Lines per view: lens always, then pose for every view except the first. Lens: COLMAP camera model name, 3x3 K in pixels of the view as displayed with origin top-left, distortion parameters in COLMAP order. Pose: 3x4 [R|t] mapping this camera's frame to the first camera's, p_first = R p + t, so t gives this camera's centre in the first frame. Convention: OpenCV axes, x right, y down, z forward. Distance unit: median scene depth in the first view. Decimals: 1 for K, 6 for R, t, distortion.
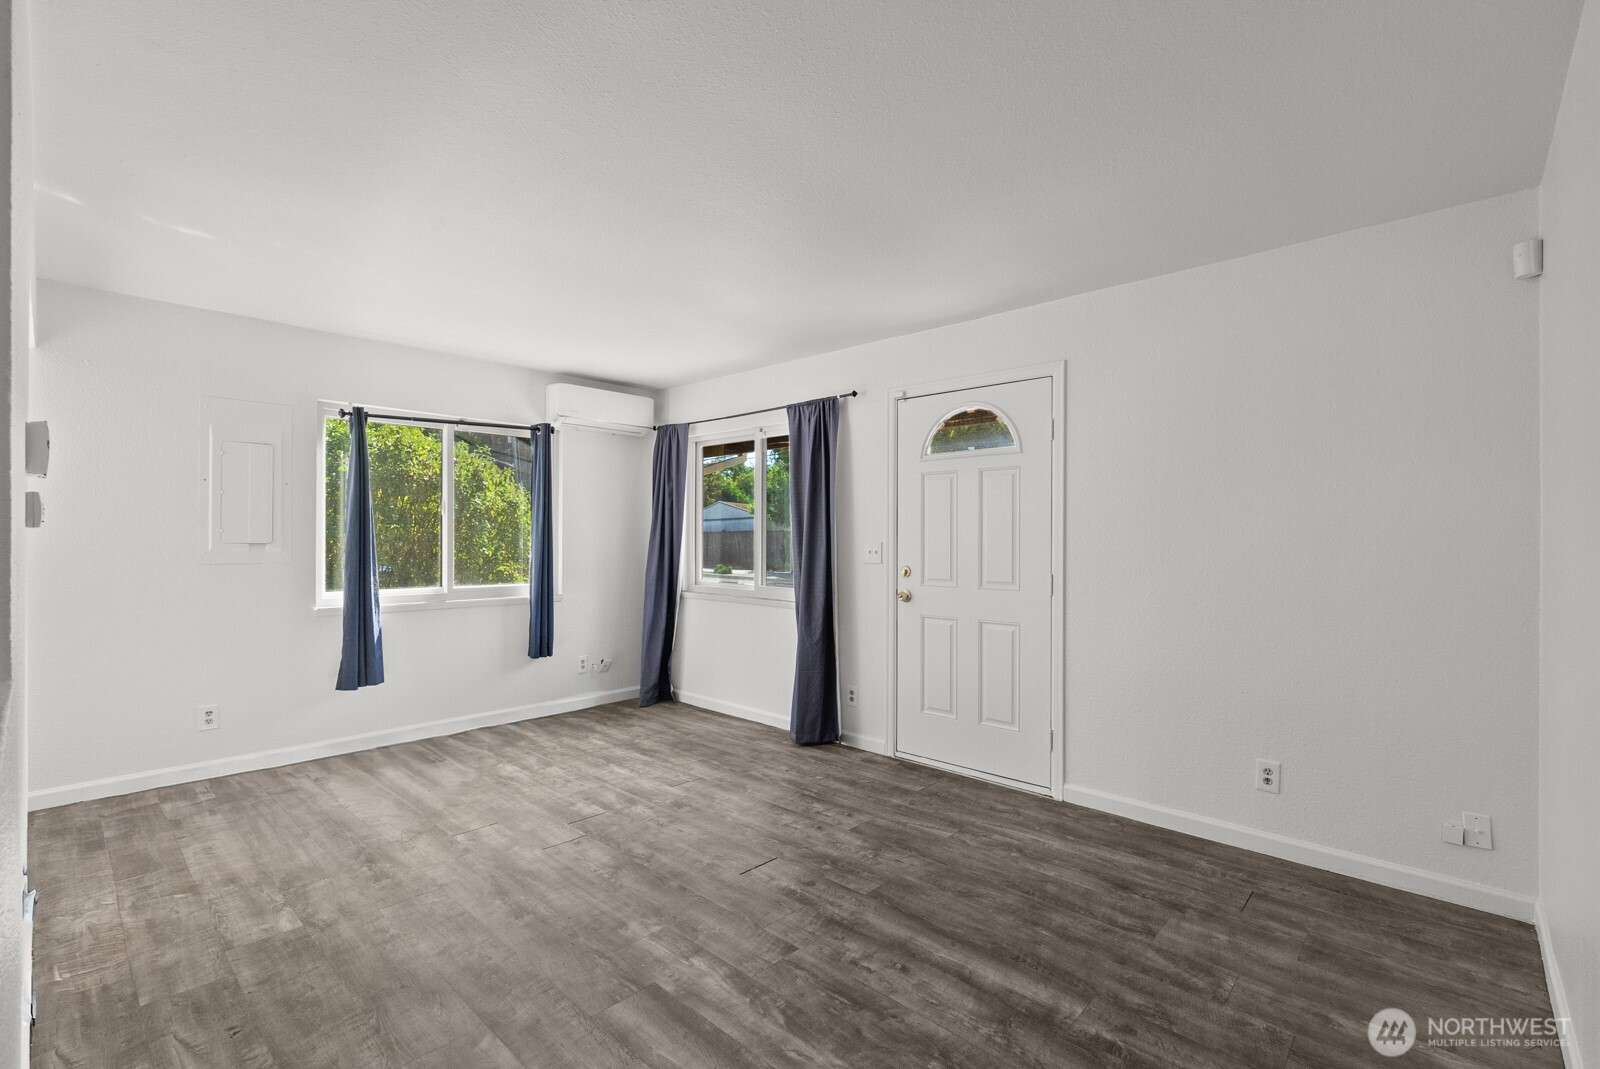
lens RADIAL K [[702.9, 0, 800.0], [0, 702.9, 534.5], [0, 0, 1]] dist [0.000705, 0.000112]
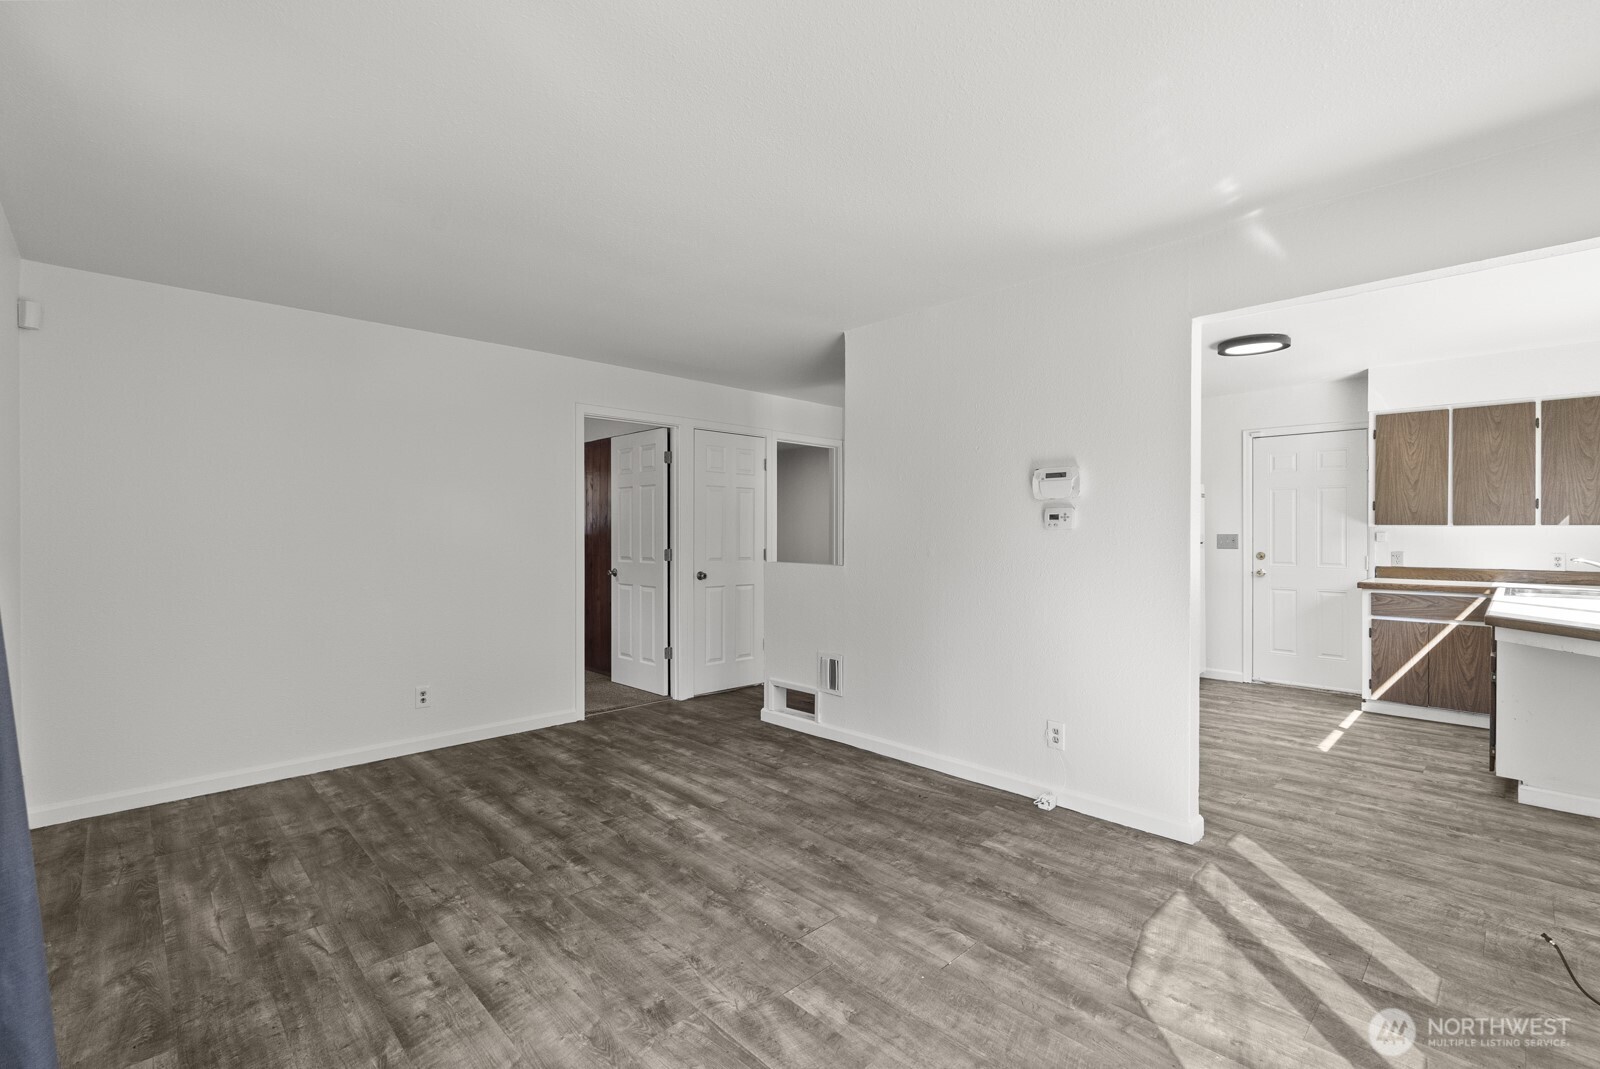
lens RADIAL K [[702.9, 0, 800.0], [0, 702.9, 534.5], [0, 0, 1]] dist [0.000705, 0.000112]
pose [[-0.998397, -0.003403, 0.056500, -0.404067], [-0.003666, 0.999983, -0.004556, 0.011012], [-0.056484, -0.004756, -0.998392, 2.007503]]
